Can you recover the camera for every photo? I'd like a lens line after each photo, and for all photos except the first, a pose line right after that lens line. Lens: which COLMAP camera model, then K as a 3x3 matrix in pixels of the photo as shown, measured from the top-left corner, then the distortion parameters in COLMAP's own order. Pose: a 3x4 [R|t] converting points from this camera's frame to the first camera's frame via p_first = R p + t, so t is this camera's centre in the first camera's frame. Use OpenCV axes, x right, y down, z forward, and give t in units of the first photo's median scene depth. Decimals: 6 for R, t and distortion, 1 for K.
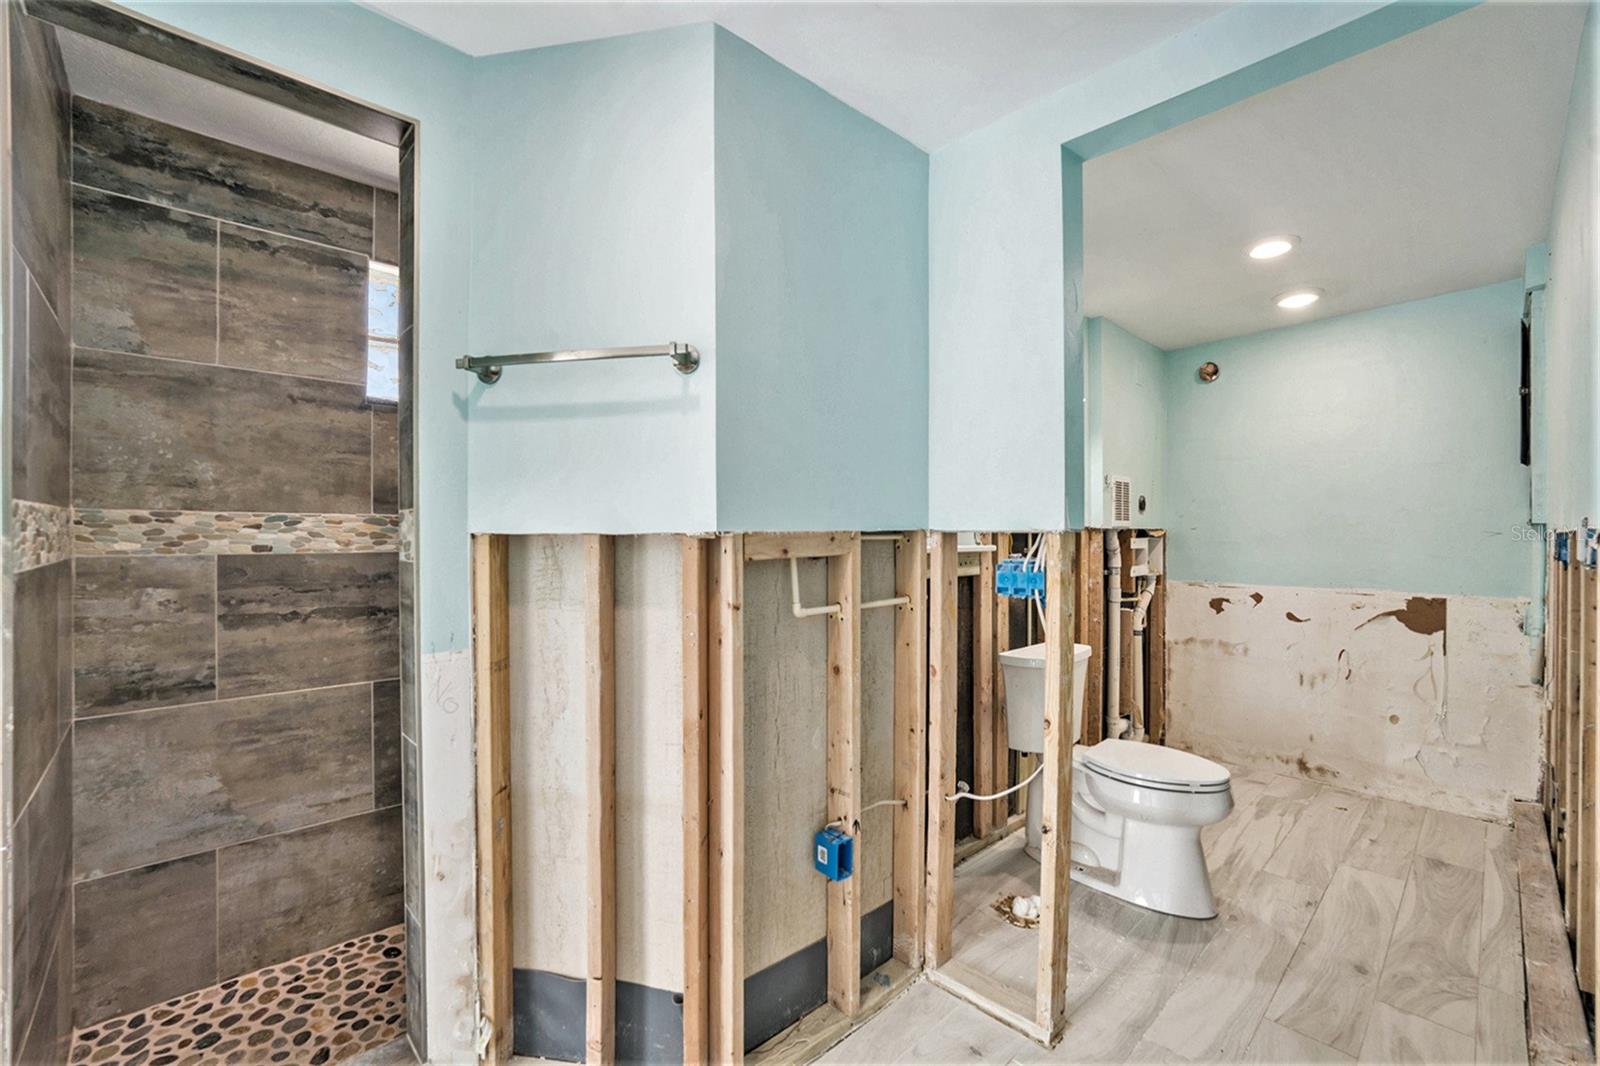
lens RADIAL K [[673.0, 0, 801.0], [0, 673.0, 541.5], [0, 0, 1]] dist [-0.011311, 0.000092]
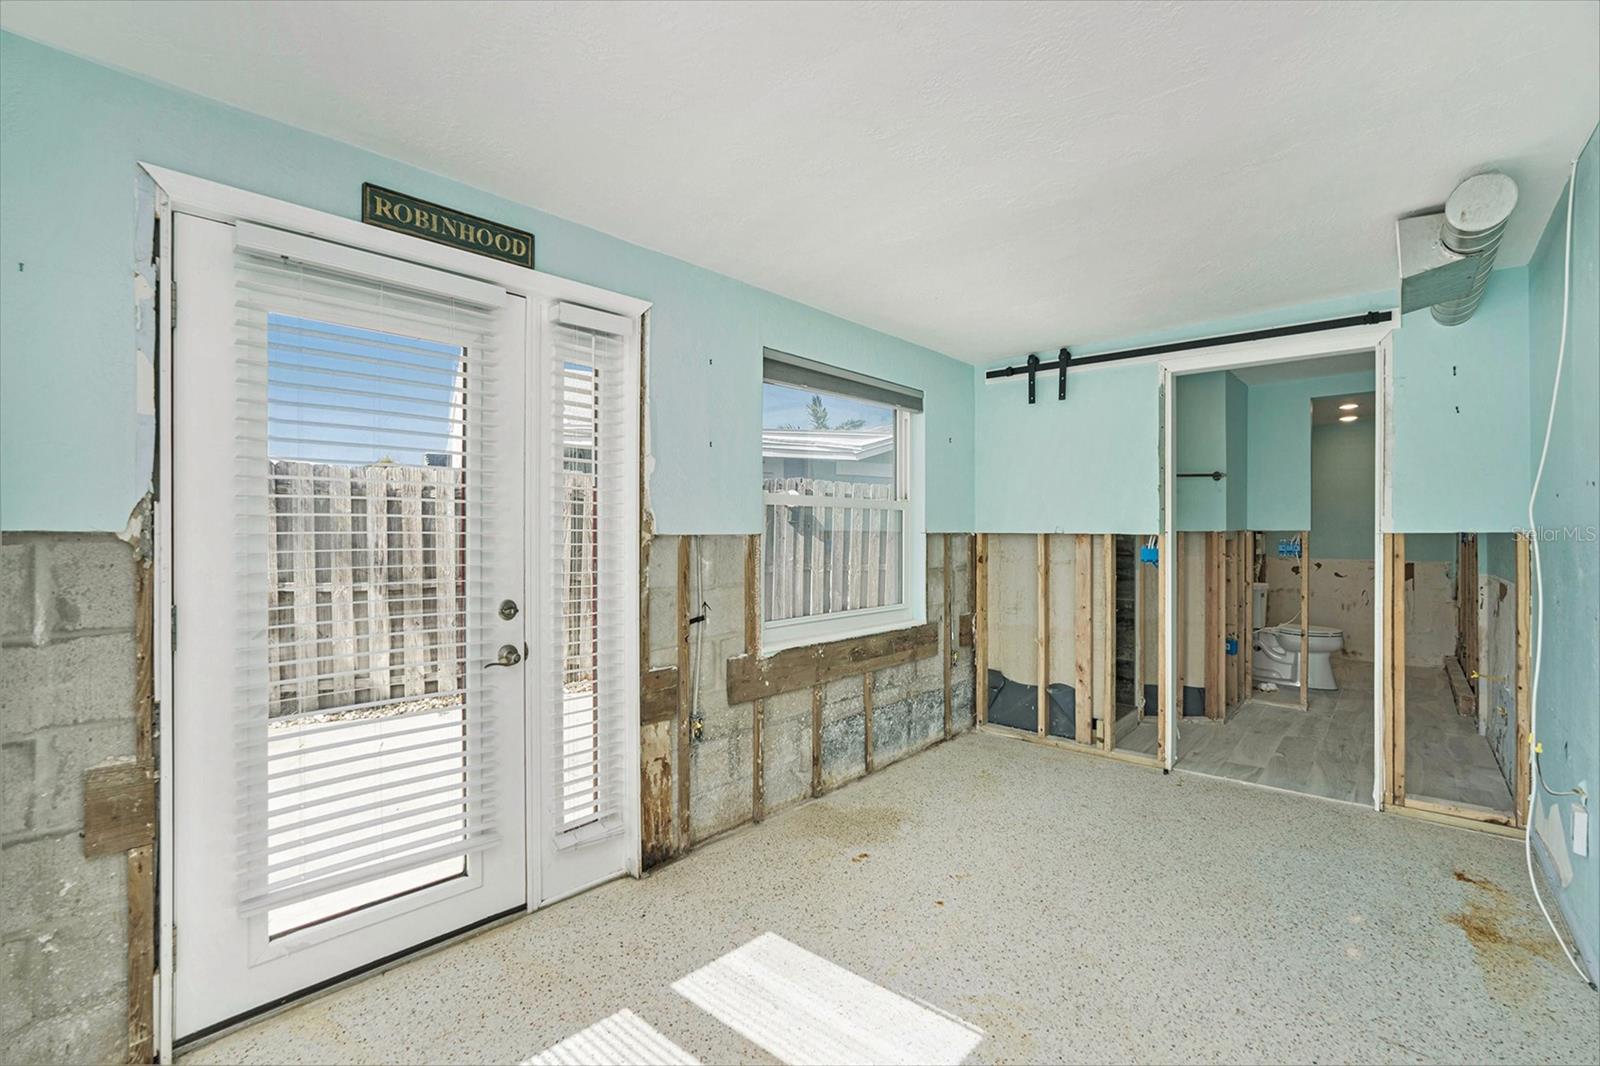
lens RADIAL K [[746.0, 0, 798.4], [0, 746.0, 543.3], [0, 0, 1]] dist [-0.003500, 0.000336]
pose [[0.992003, -0.004521, 0.126135, -1.251208], [0.004553, 0.999990, 0.000038, 0.019010], [-0.126134, 0.000537, 0.992013, -1.080140]]
